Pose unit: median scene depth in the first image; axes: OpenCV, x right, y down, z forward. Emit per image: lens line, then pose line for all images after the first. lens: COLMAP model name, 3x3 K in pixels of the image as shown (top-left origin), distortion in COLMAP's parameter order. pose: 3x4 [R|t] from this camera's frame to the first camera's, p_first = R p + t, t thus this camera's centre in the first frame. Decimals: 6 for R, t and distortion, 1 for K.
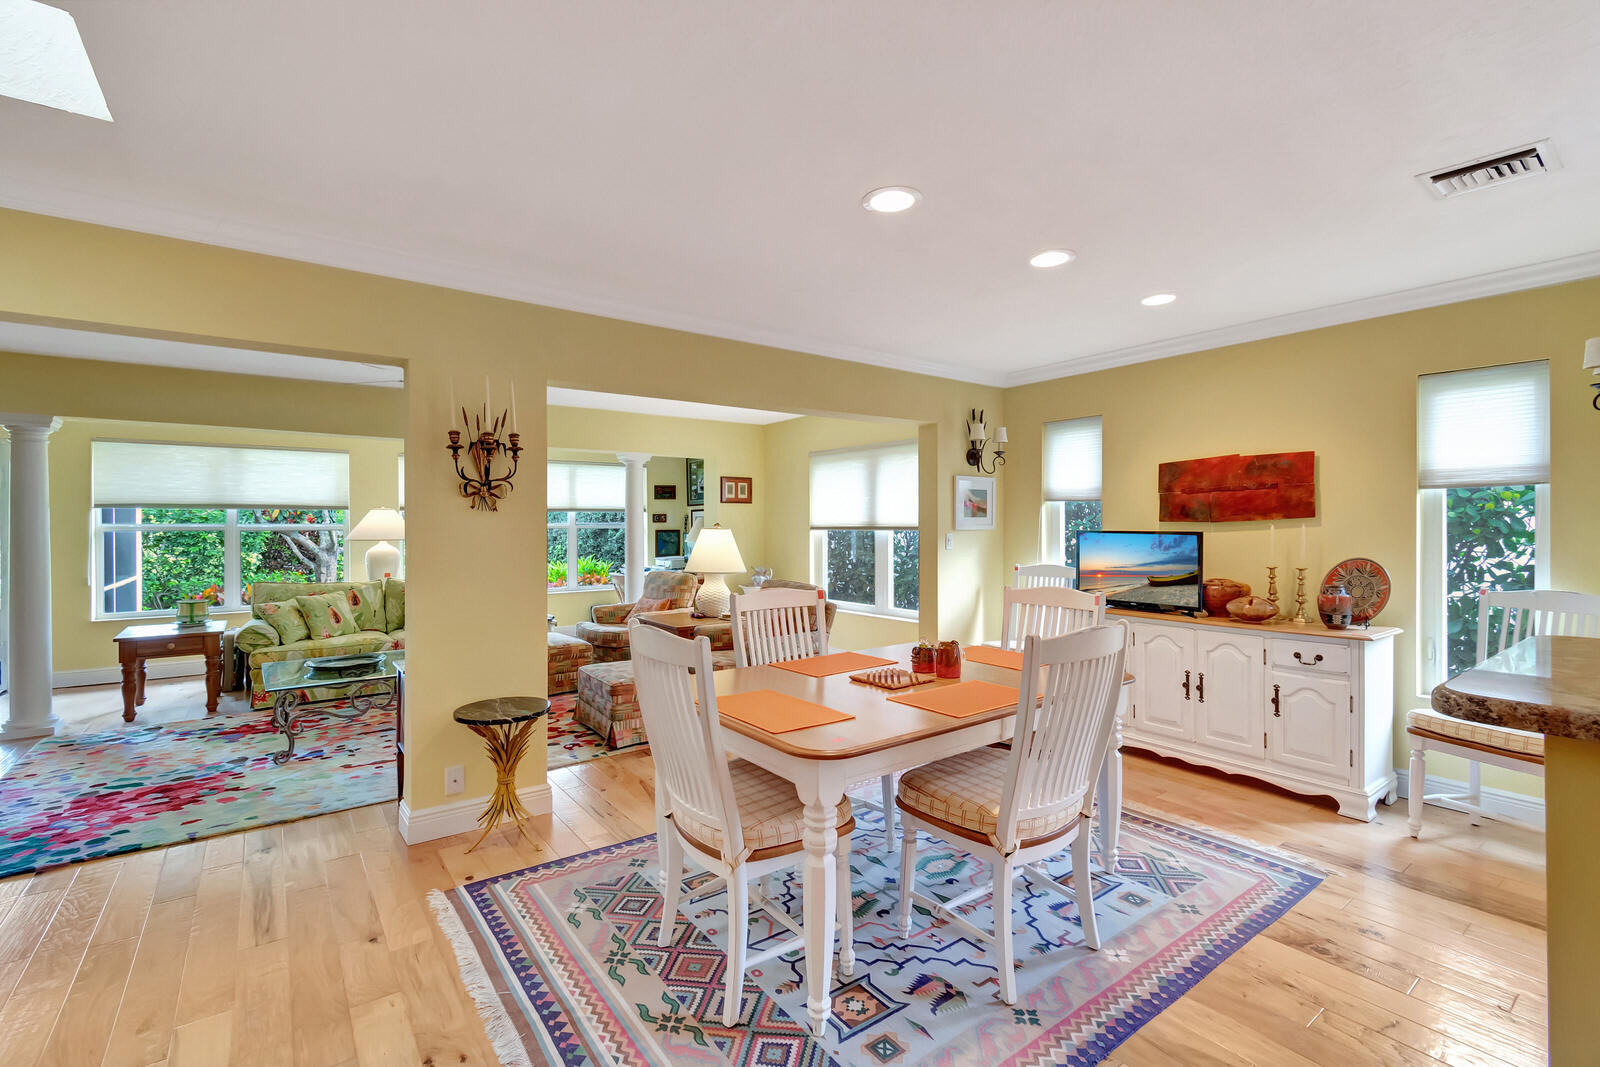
lens RADIAL K [[721.2, 0, 801.4], [0, 721.2, 528.2], [0, 0, 1]] dist [0.001757, 0.000371]
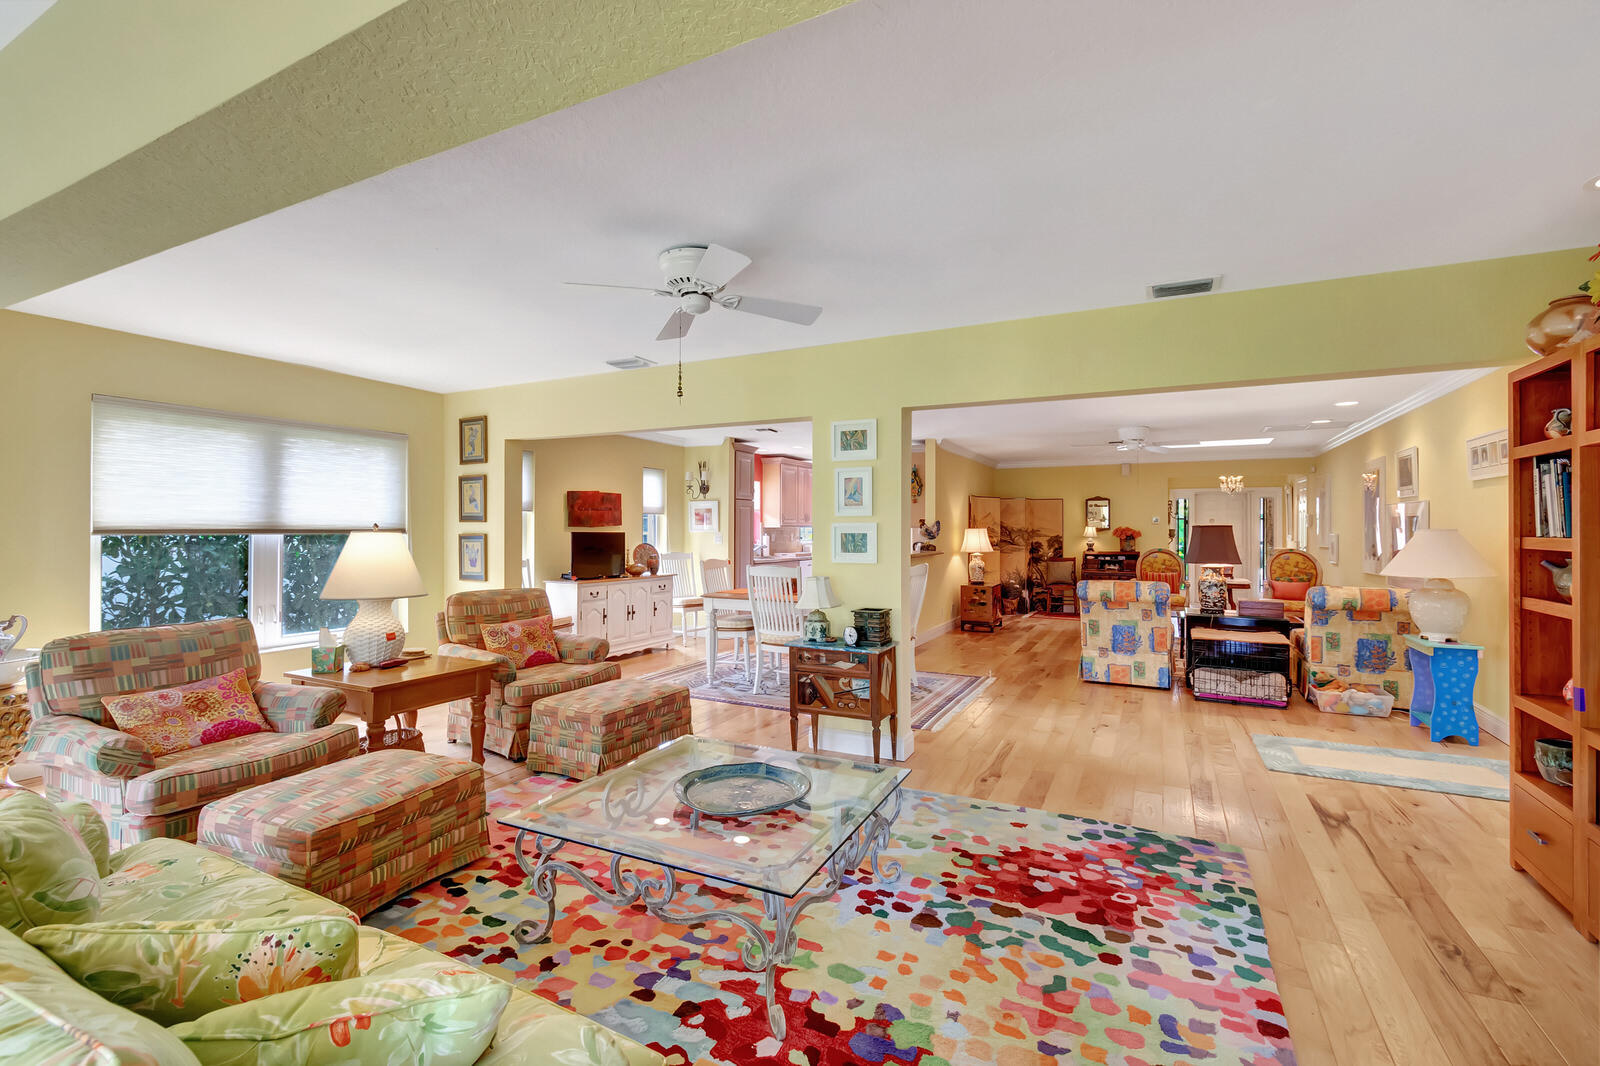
lens RADIAL K [[721.2, 0, 793.8], [0, 721.2, 528.0], [0, 0, 1]] dist [0.001757, 0.000371]
pose [[-0.447048, 0.003824, 0.894502, -1.252827], [0.009839, 0.999951, 0.000643, -0.002595], [-0.894456, 0.009089, -0.447064, 1.348004]]
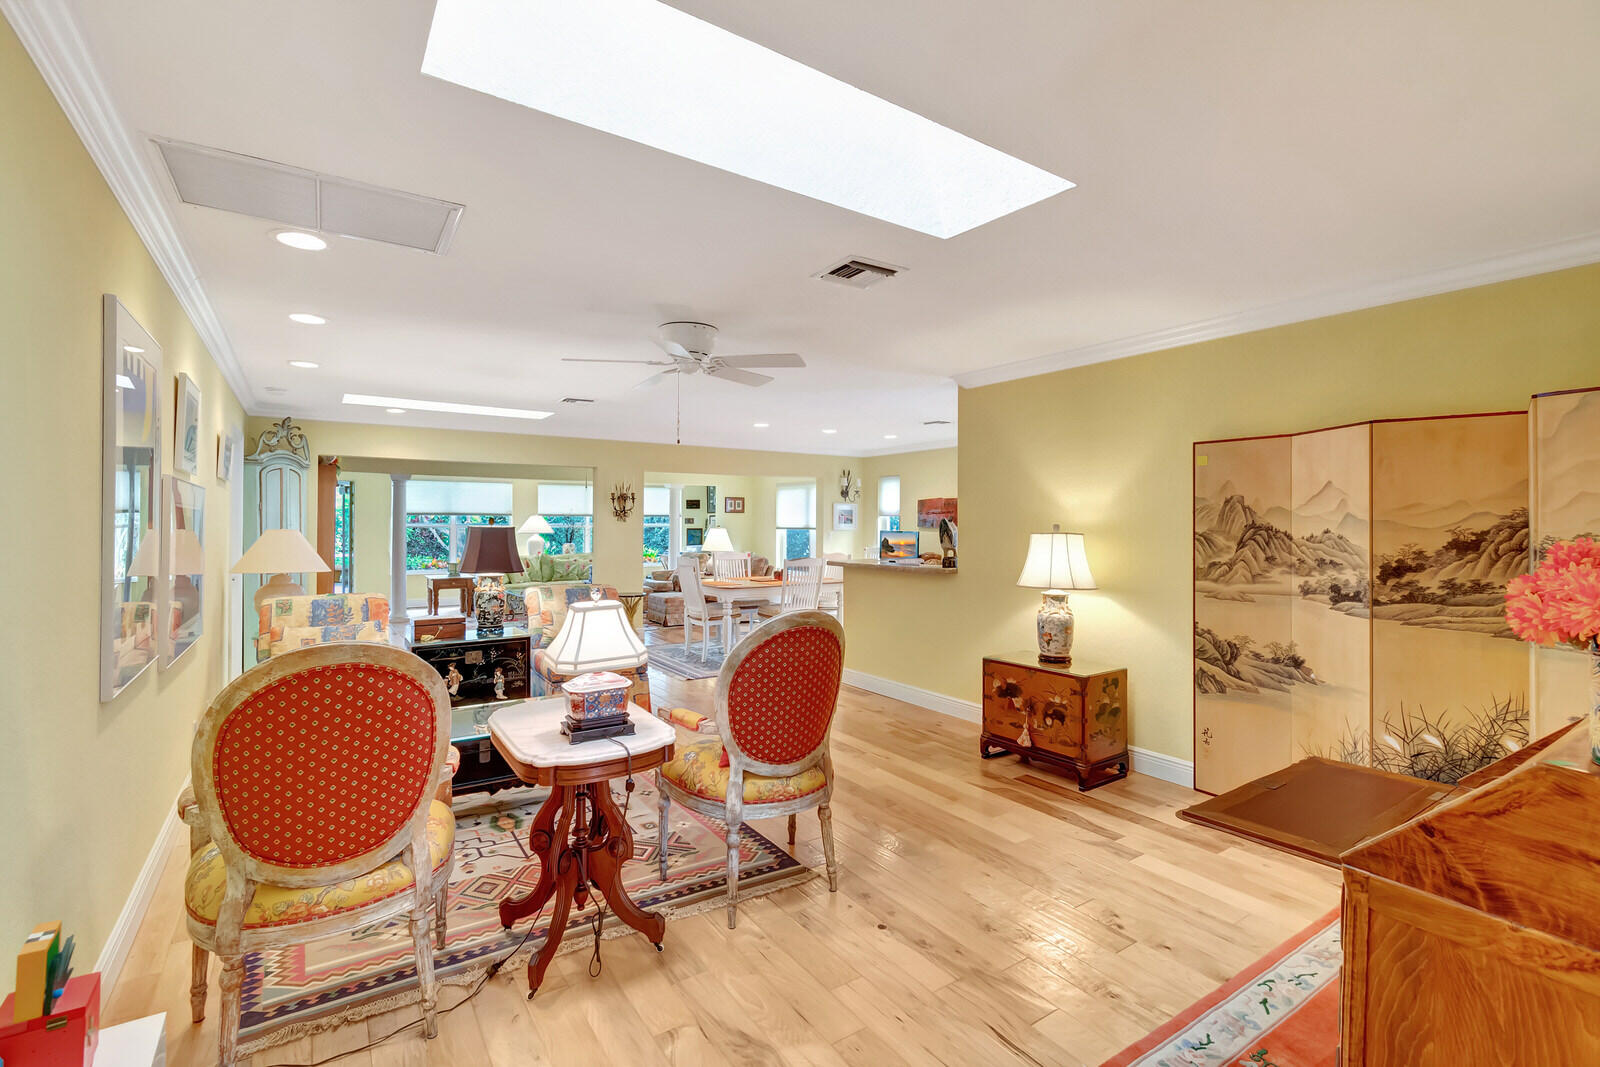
lens RADIAL K [[721.2, 0, 794.9], [0, 721.2, 525.3], [0, 0, 1]] dist [0.001757, 0.000371]
pose [[0.998506, 0.007823, -0.054083, 0.264104], [-0.007945, 0.999966, -0.002055, -0.007833], [0.054065, 0.002481, 0.998534, -1.247539]]
